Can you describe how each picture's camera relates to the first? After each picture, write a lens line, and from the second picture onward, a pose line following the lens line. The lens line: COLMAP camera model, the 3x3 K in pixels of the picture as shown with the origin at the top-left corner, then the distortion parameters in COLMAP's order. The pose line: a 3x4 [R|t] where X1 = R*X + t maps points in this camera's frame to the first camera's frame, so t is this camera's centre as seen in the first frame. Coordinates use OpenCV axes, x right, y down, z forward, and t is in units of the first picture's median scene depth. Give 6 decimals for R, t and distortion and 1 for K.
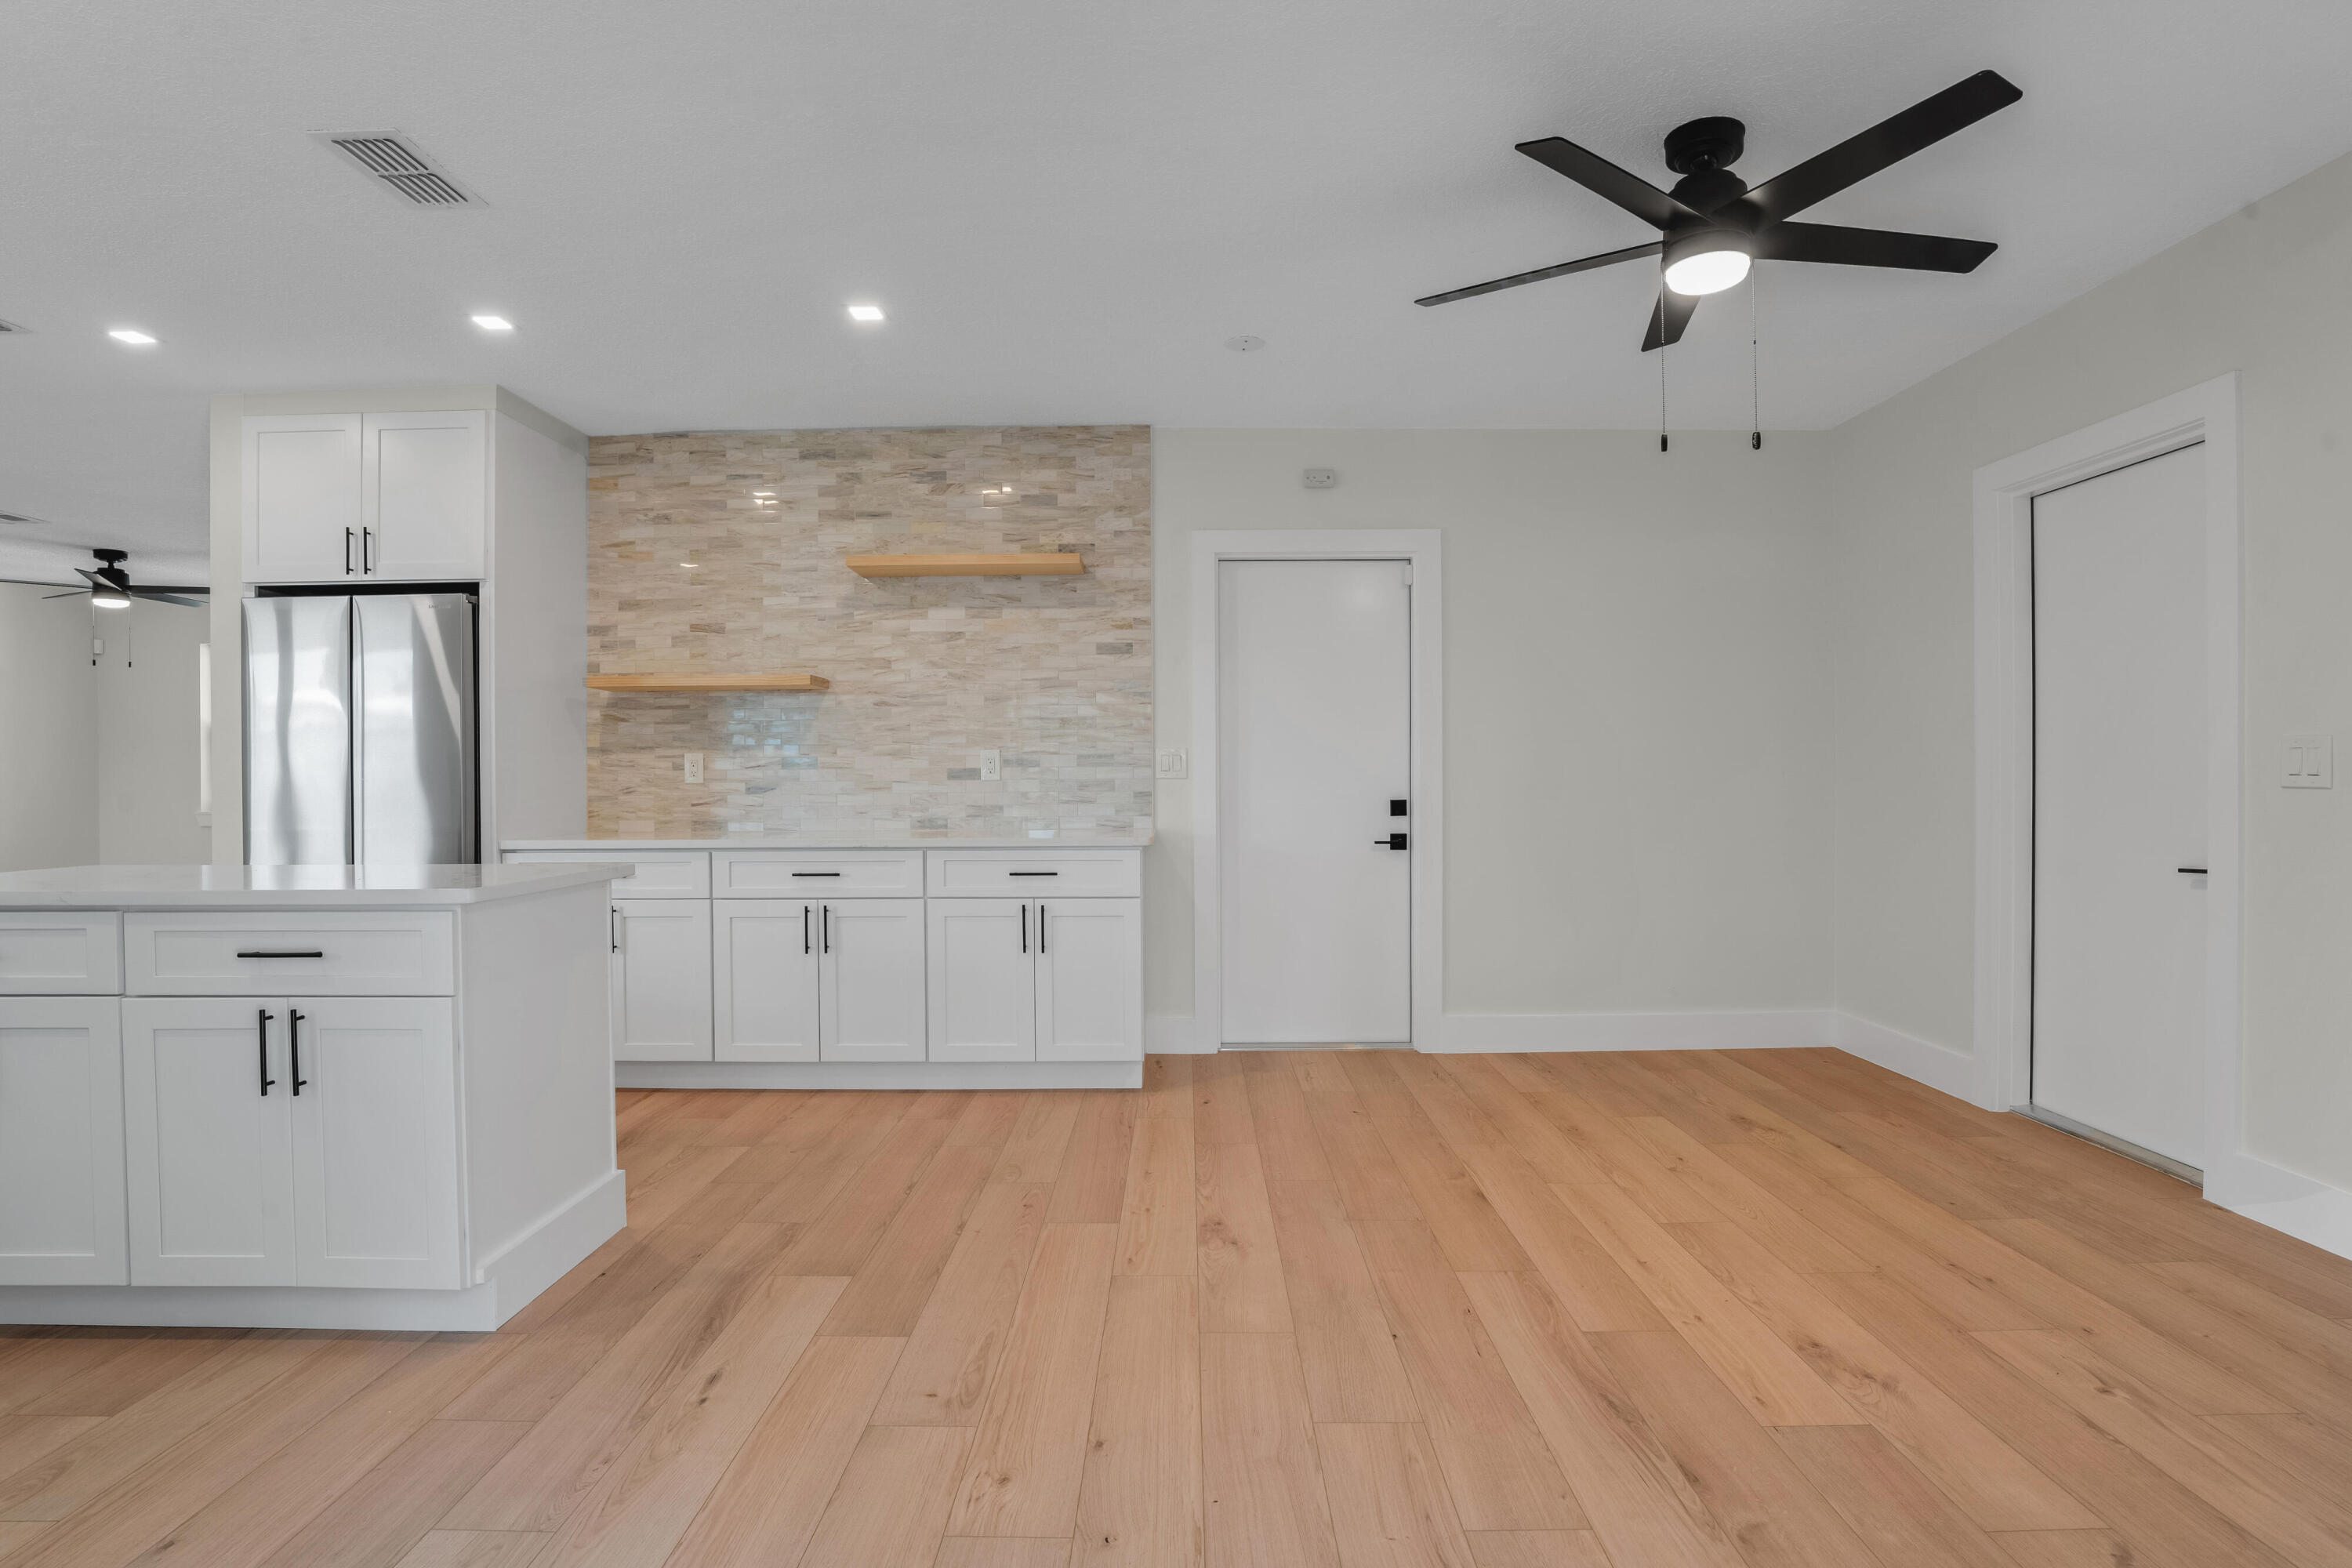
lens RADIAL K [[1173.3, 0, 1176.0], [0, 1173.3, 784.0], [0, 0, 1]] dist [-0.053529, 0.013379]
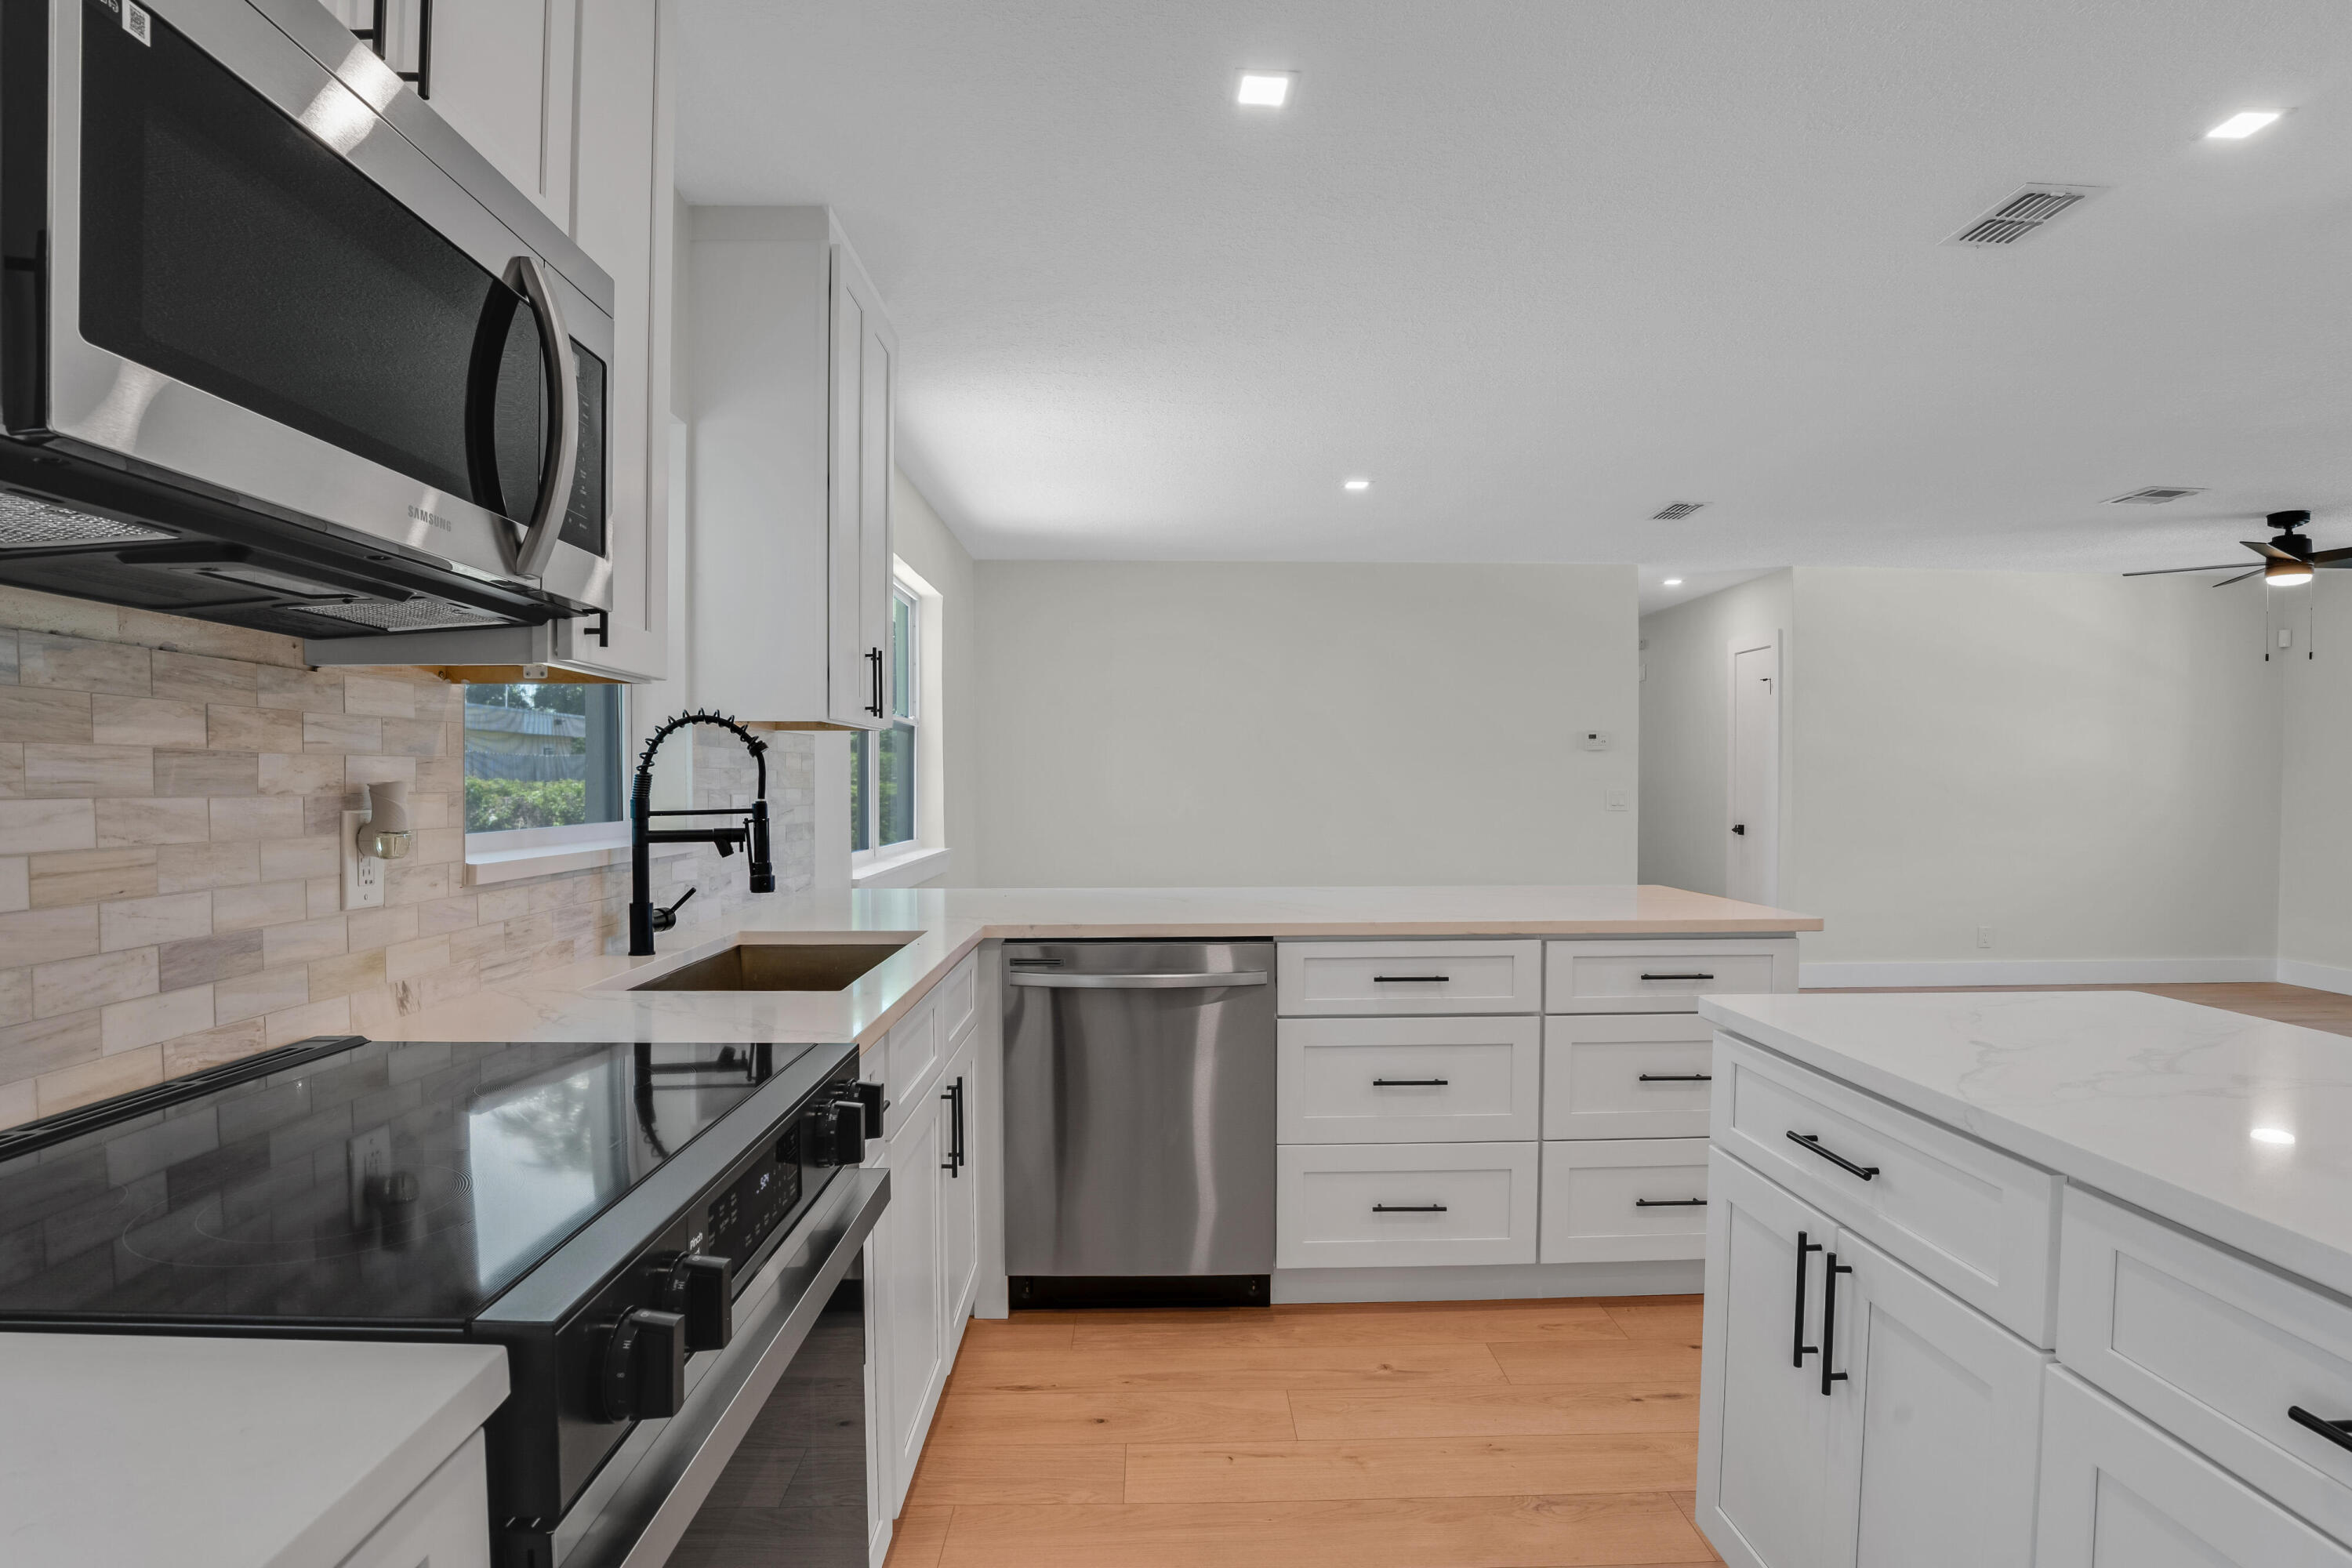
lens RADIAL K [[1221.0, 0, 1179.6], [0, 1221.0, 800.8], [0, 0, 1]] dist [-0.077022, 0.020207]
pose [[0.026314, 0.024125, -0.999363, -0.222389], [-0.011752, 0.999647, 0.023822, -0.022734], [0.999585, 0.011117, 0.026588, 0.296034]]
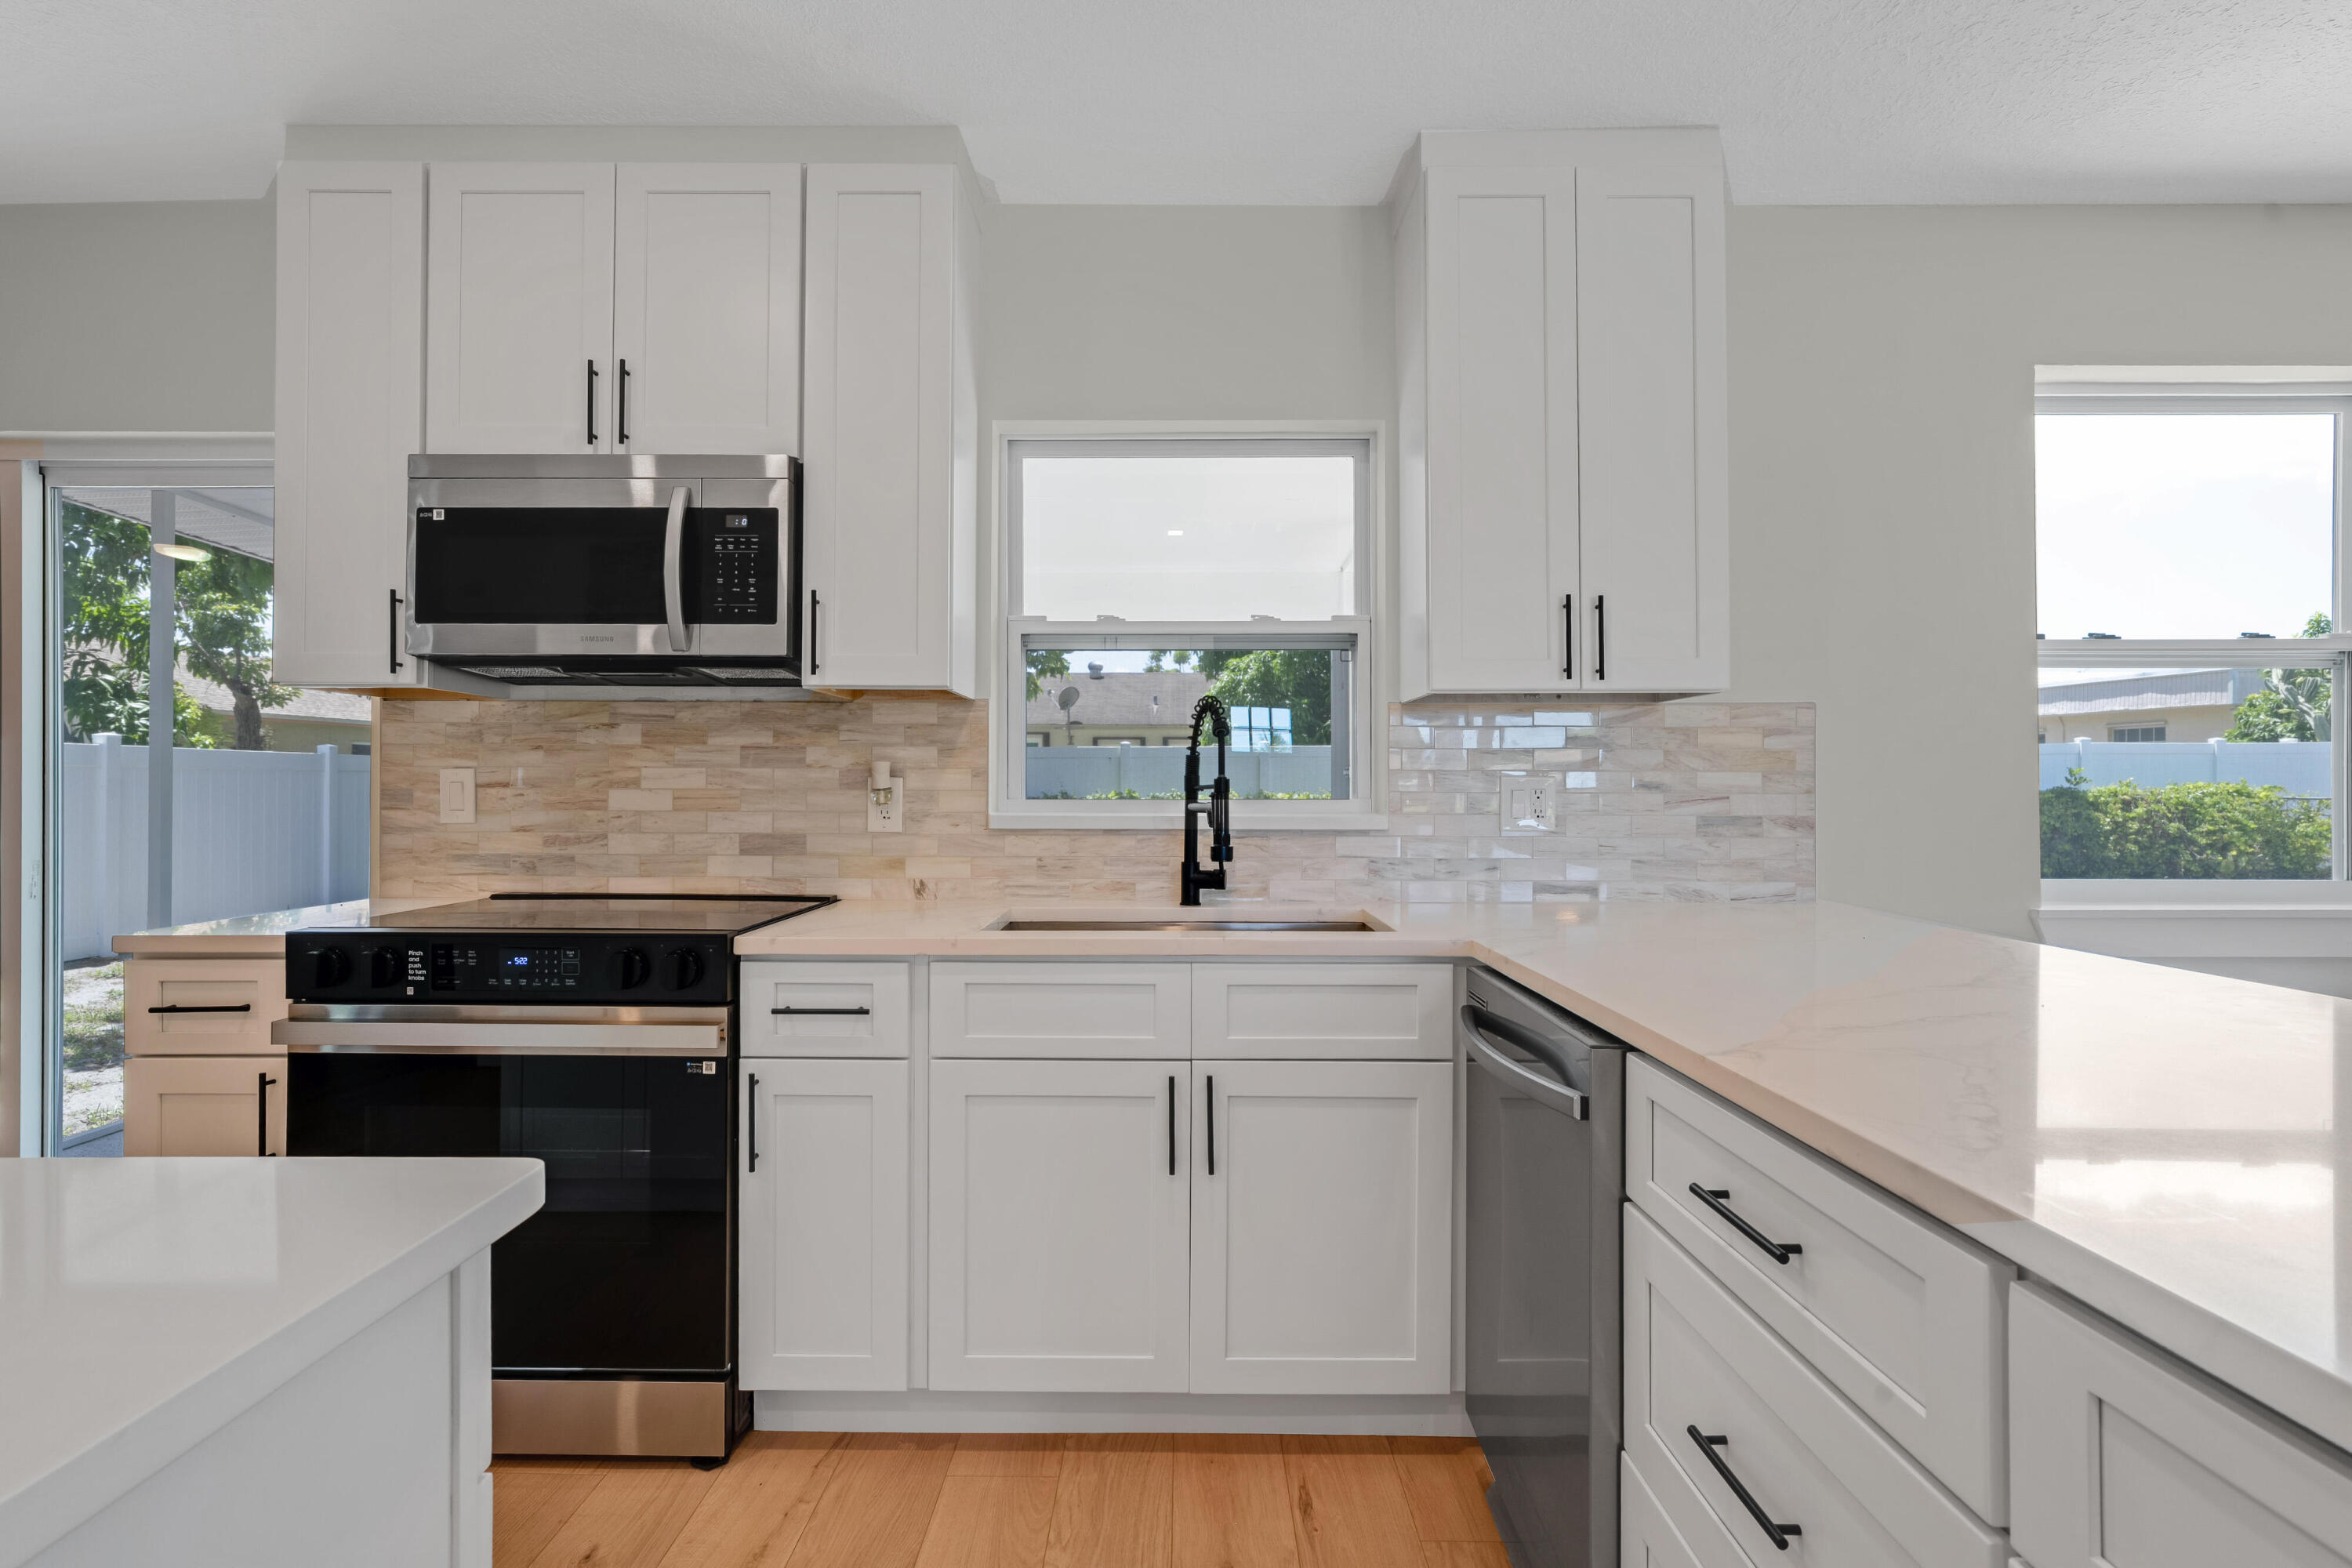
lens RADIAL K [[1143.9, 0, 1163.4], [0, 1143.9, 780.0], [0, 0, 1]] dist [-0.013970, 0.000531]
pose [[-0.999981, 0.006017, 0.001605, -0.683127], [0.006026, 0.999967, 0.005422, -0.010775], [-0.001573, 0.005432, -0.999984, 0.635066]]
